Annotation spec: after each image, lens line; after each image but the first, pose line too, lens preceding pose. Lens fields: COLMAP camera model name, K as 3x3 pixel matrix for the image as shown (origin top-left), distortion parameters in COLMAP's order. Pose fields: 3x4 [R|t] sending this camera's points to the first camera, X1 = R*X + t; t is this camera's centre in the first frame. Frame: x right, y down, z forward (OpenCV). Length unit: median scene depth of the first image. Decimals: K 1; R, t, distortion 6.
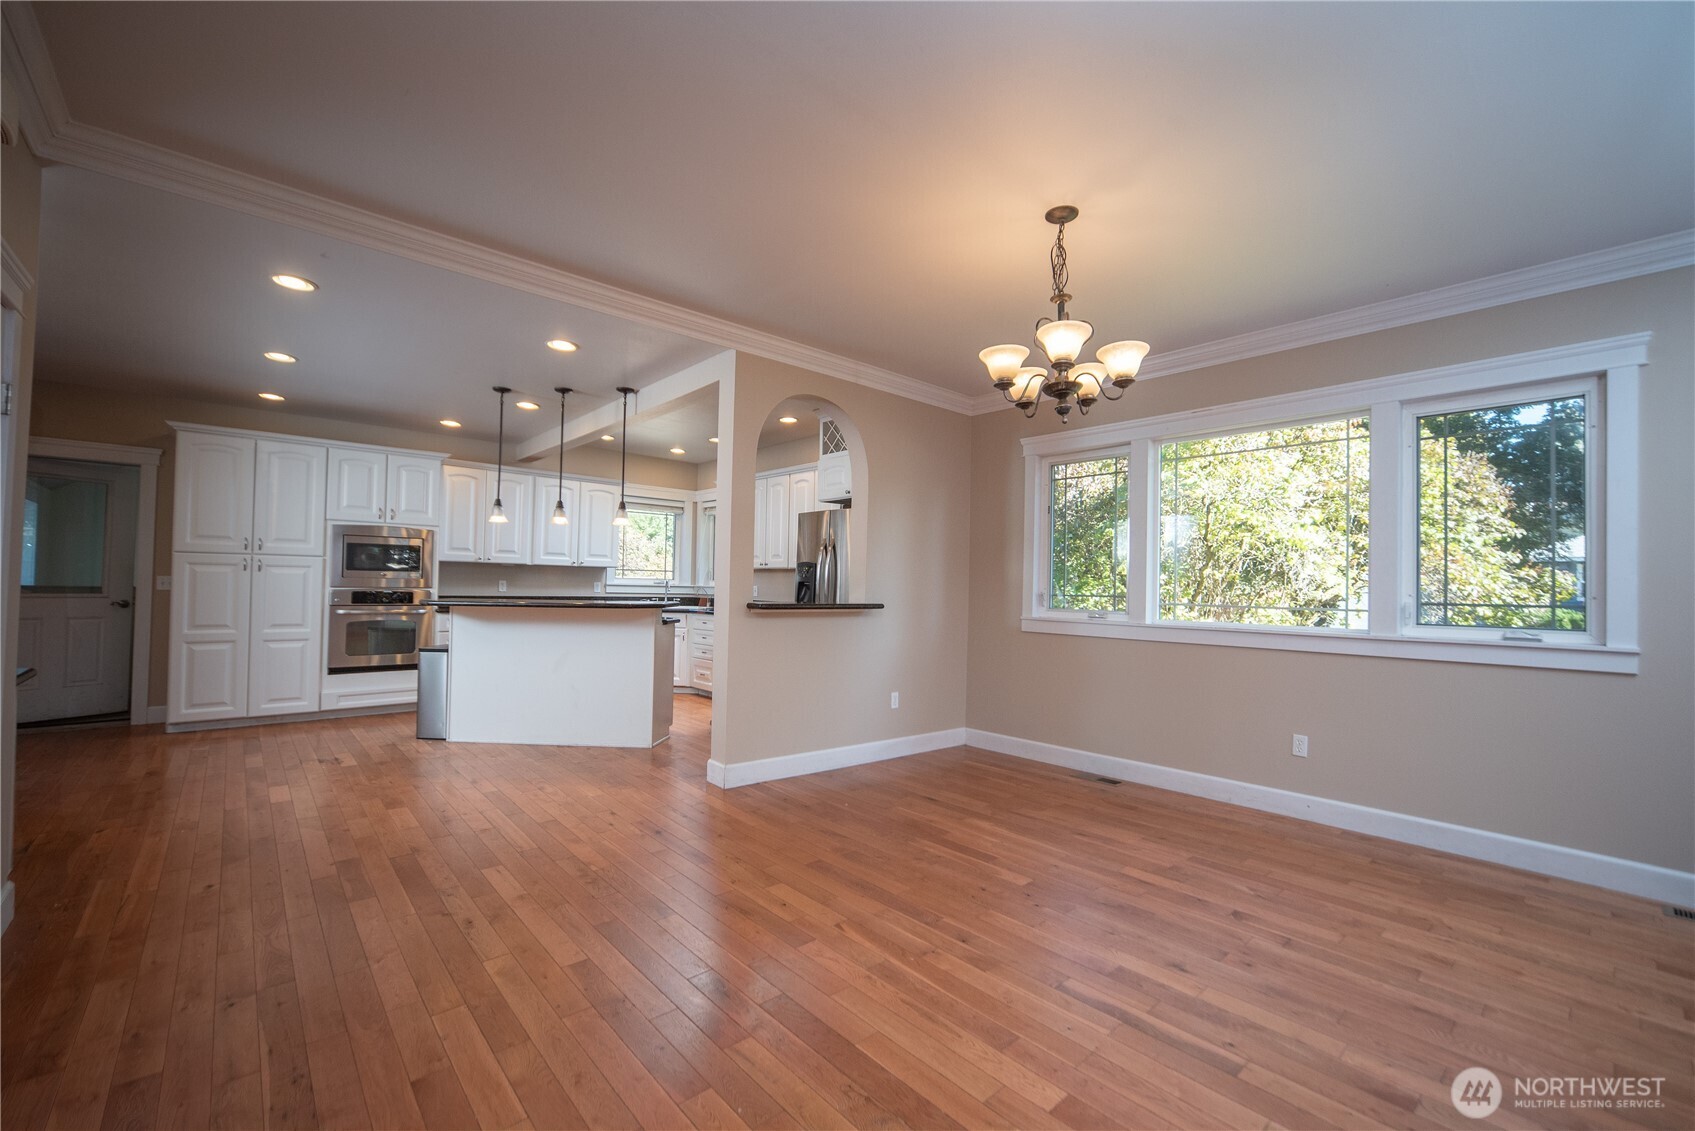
lens RADIAL K [[704.2, 0, 847.5], [0, 704.2, 565.5], [0, 0, 1]] dist [0.001176, 0.000398]
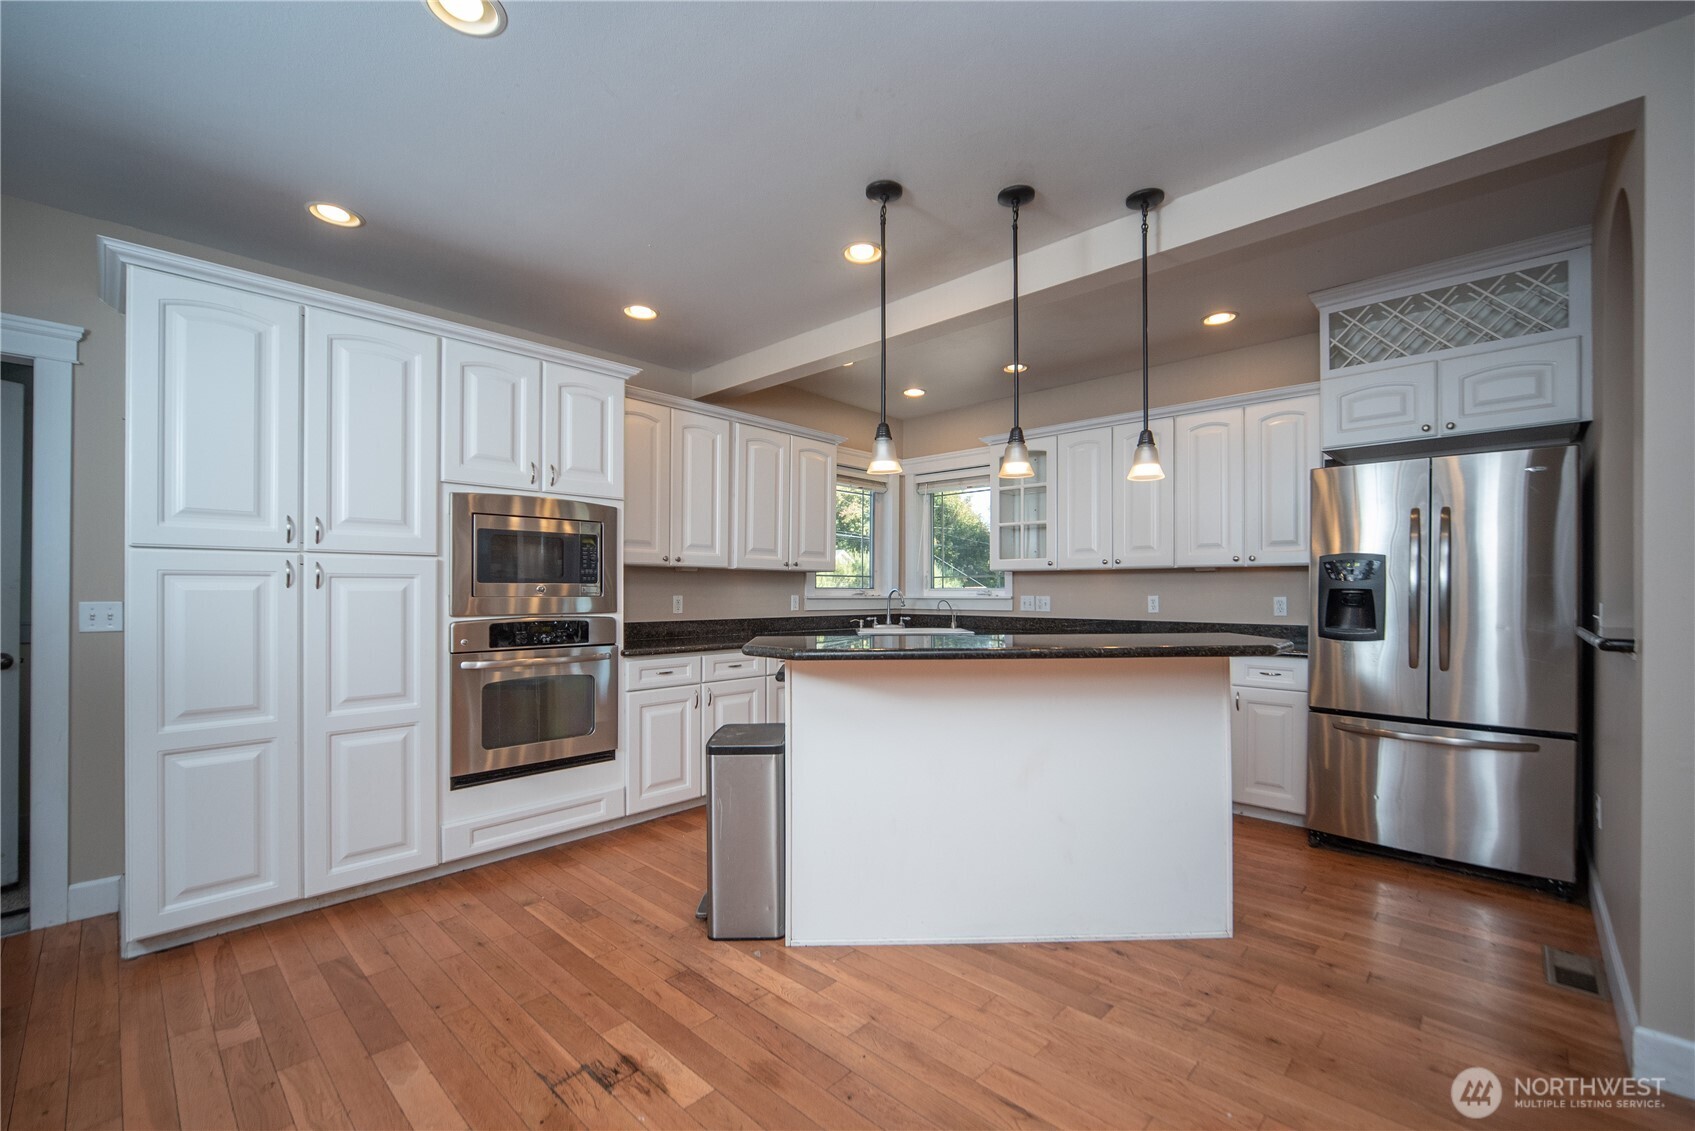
lens RADIAL K [[703.9, 0, 852.1], [0, 703.9, 582.6], [0, 0, 1]] dist [-0.008892, 0.000265]
pose [[0.994728, -0.017502, 0.101045, -0.487991], [0.015589, 0.999685, 0.019690, 0.000869], [-0.101358, -0.018011, 0.994687, 0.462918]]
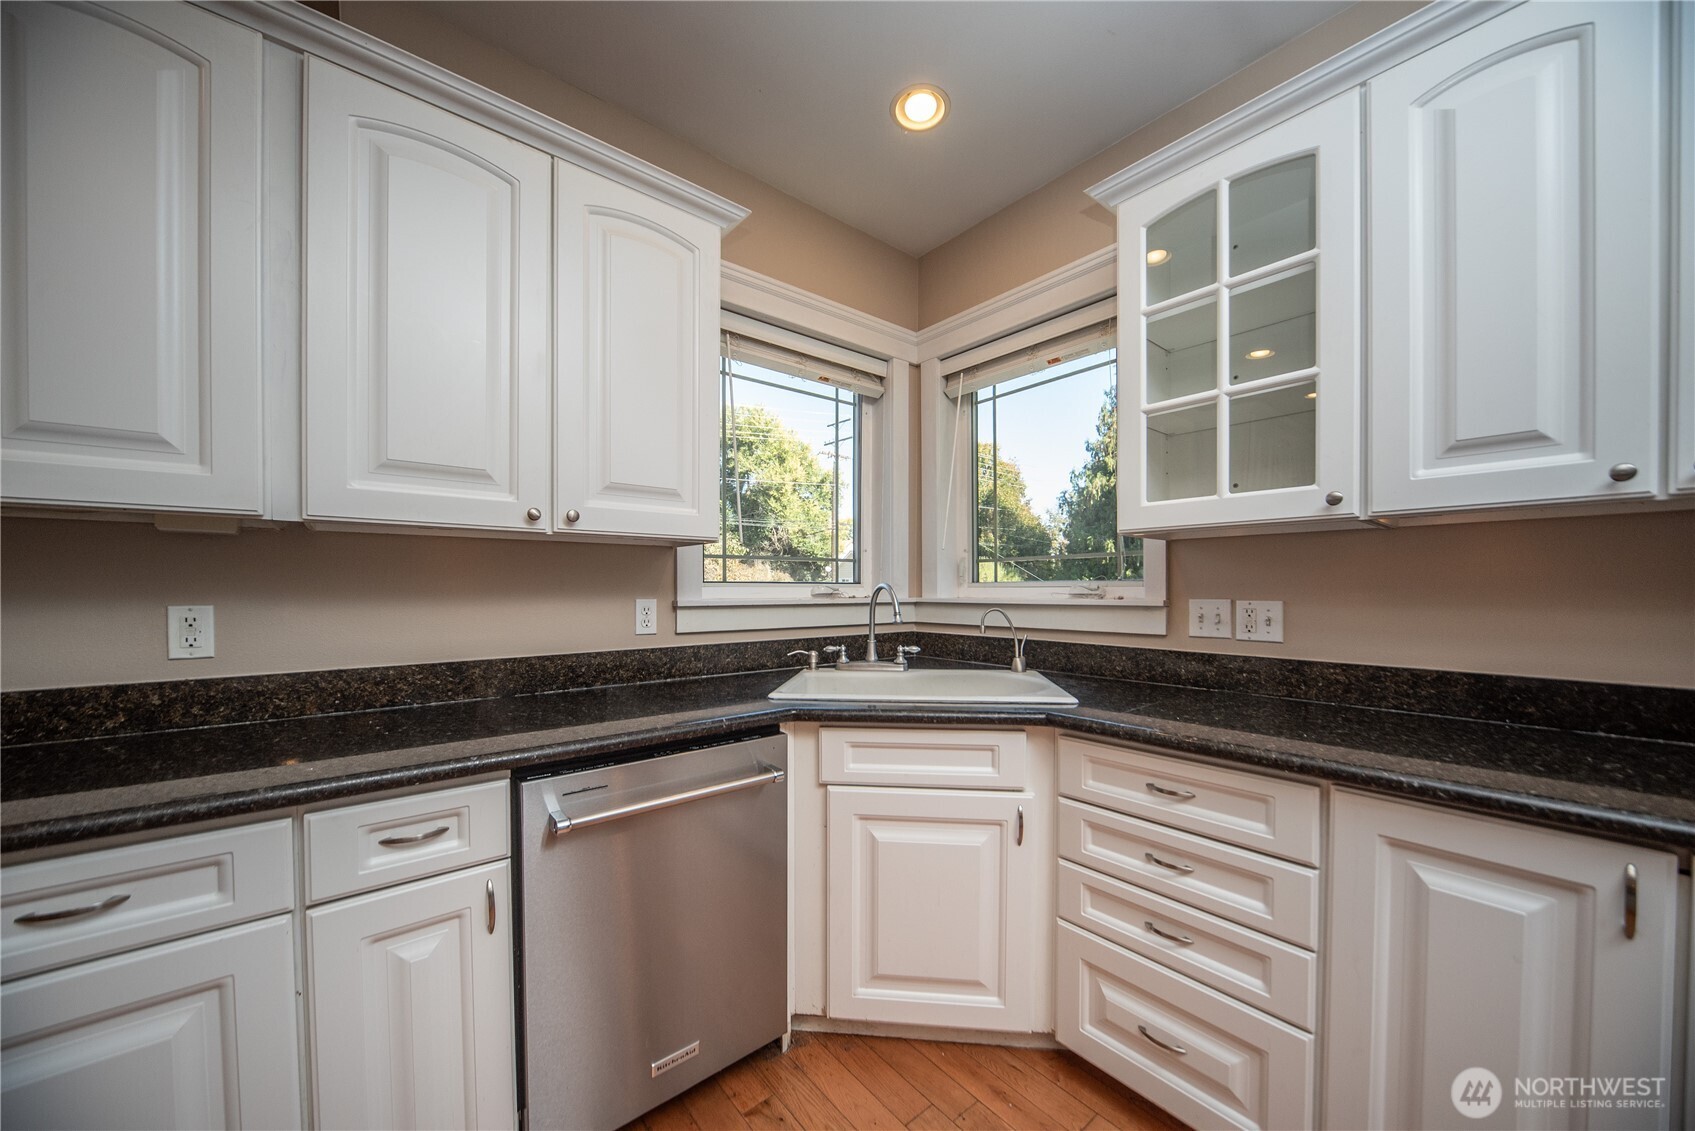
lens RADIAL K [[586.8, 0, 859.6], [0, 586.8, 600.2], [0, 0, 1]] dist [0.000059, 0.000051]
pose [[0.999699, -0.020531, -0.013450, -0.352915], [0.021218, 0.998364, 0.053097, 0.018975], [0.012338, -0.053367, 0.998499, 1.014767]]
